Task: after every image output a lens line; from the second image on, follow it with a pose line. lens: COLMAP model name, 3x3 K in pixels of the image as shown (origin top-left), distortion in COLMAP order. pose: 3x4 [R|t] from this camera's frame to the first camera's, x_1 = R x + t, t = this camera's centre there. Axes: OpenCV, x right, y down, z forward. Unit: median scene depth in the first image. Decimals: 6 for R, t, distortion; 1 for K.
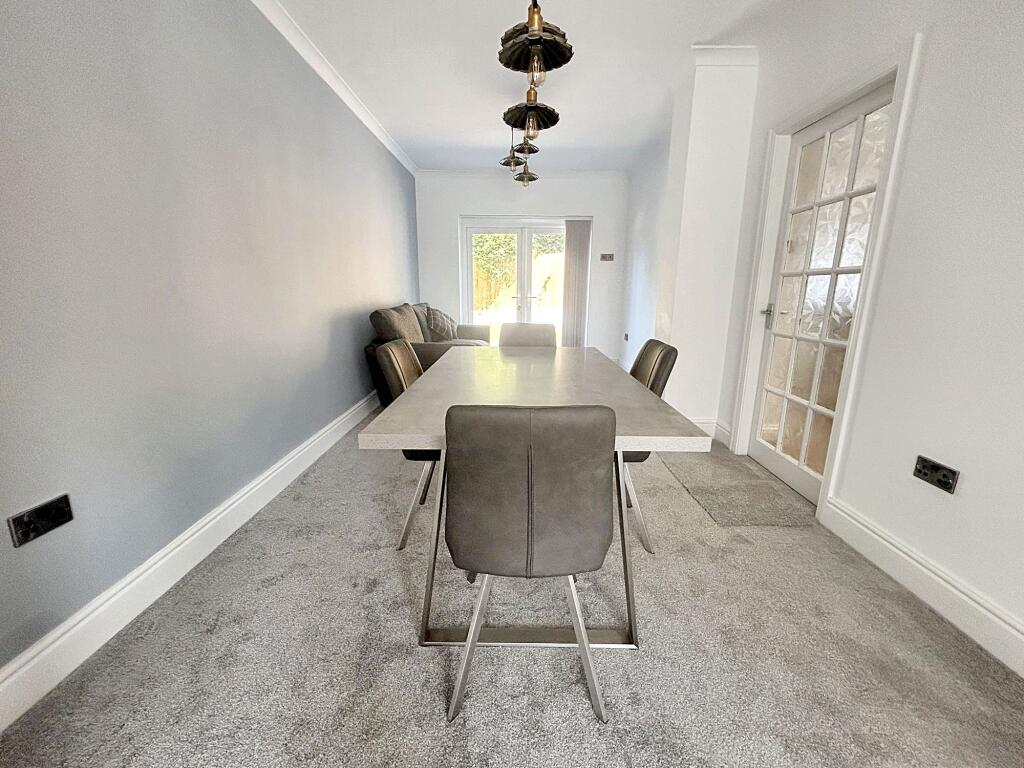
lens RADIAL K [[415.7, 0, 511.5], [0, 415.7, 380.5], [0, 0, 1]] dist [-0.000495, 0.000051]
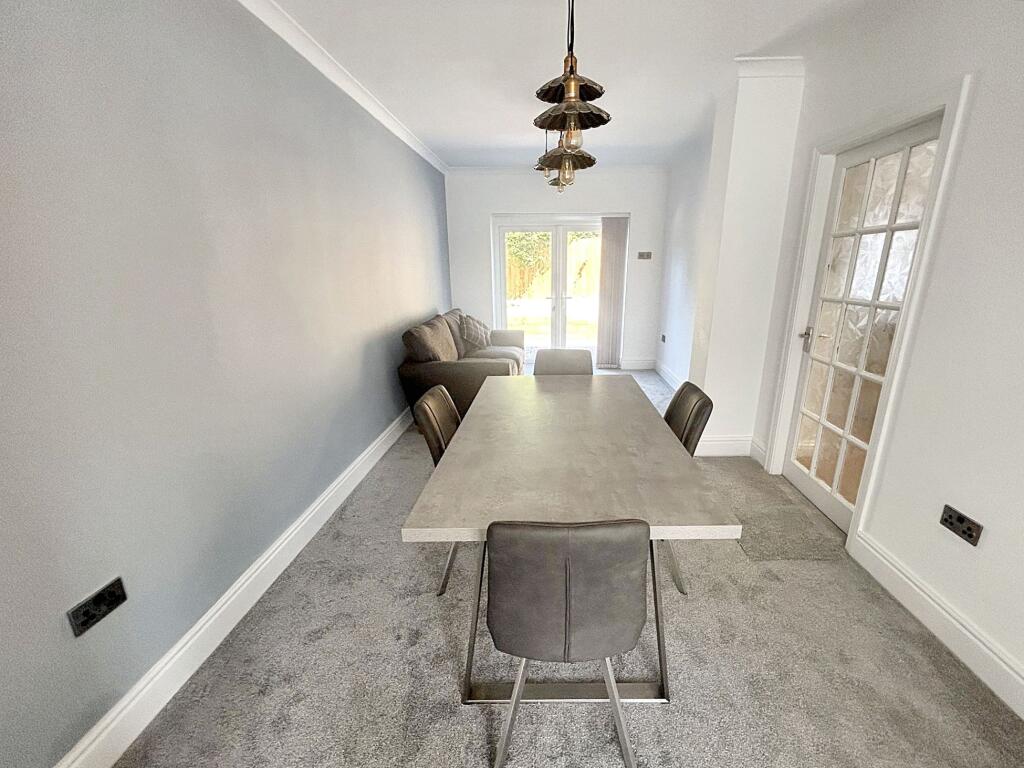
lens RADIAL K [[427.1, 0, 548.3], [0, 427.1, 386.6], [0, 0, 1]] dist [0.001177, -0.000054]
pose [[0.999972, -0.004013, 0.006335, -0.004430], [0.003635, 0.998272, 0.058642, -0.148825], [-0.006560, -0.058617, 0.998259, -0.024519]]
